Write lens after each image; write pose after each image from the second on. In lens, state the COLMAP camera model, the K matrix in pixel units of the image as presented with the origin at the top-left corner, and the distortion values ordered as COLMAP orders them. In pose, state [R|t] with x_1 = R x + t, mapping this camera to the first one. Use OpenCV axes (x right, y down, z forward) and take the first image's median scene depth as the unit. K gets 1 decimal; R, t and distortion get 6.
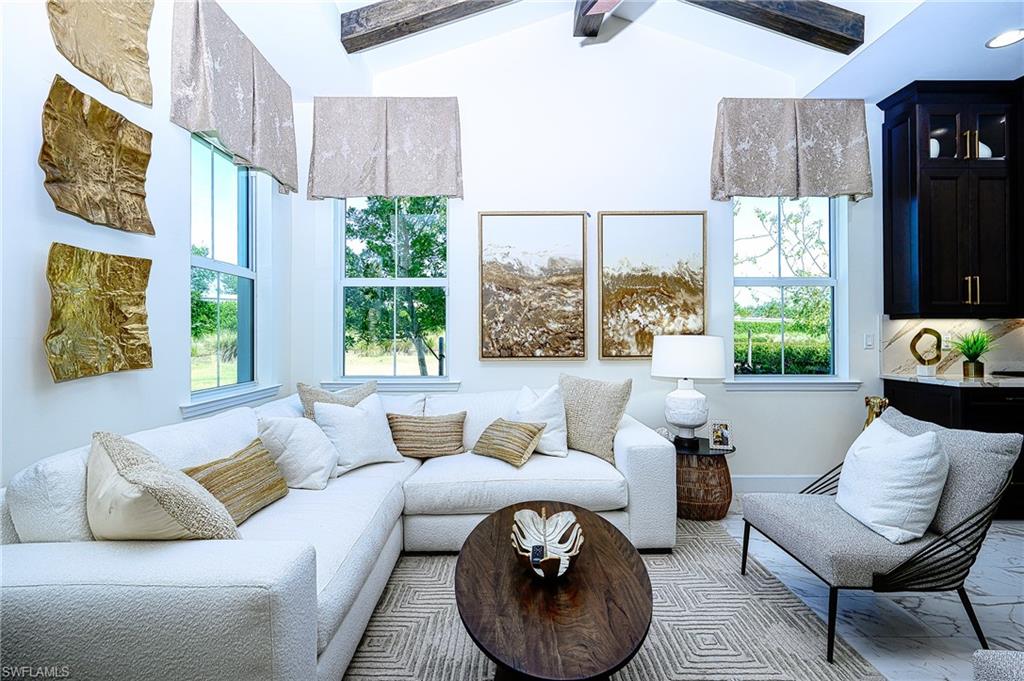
lens RADIAL K [[471.3, 0, 462.6], [0, 471.3, 330.6], [0, 0, 1]] dist [-0.003429, 0.002723]
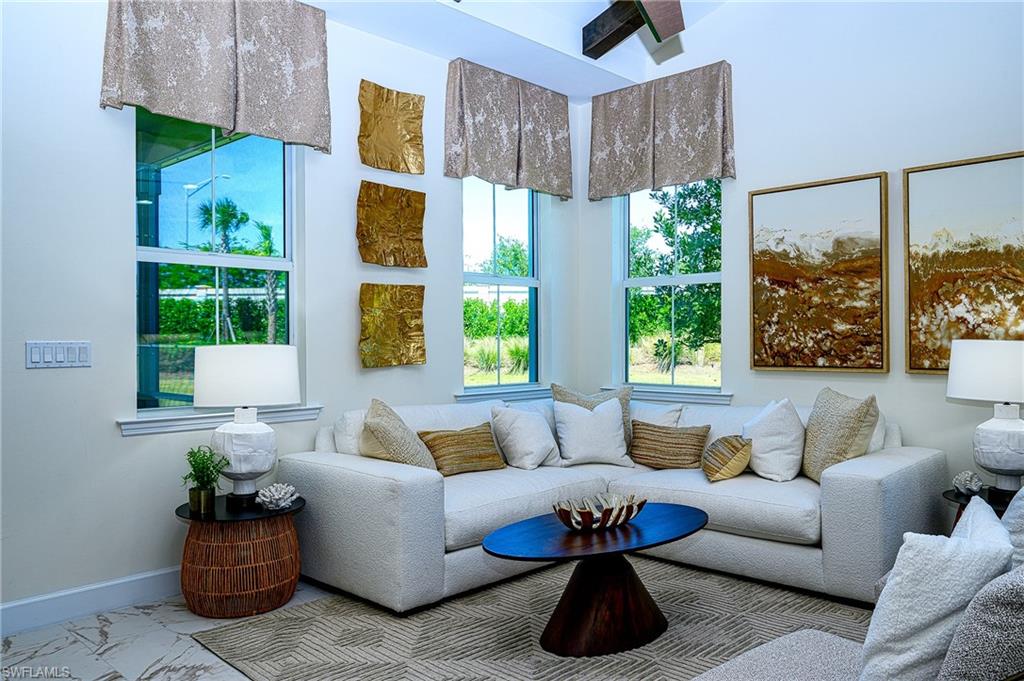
lens RADIAL K [[770.0, 0, 501.9], [0, 770.0, 345.5], [0, 0, 1]] dist [-0.003880, -0.001425]
pose [[0.707708, 0.005524, -0.706483, 0.689743], [0.008586, 0.999828, 0.016419, -0.005686], [0.706453, -0.017686, 0.707539, -0.279552]]
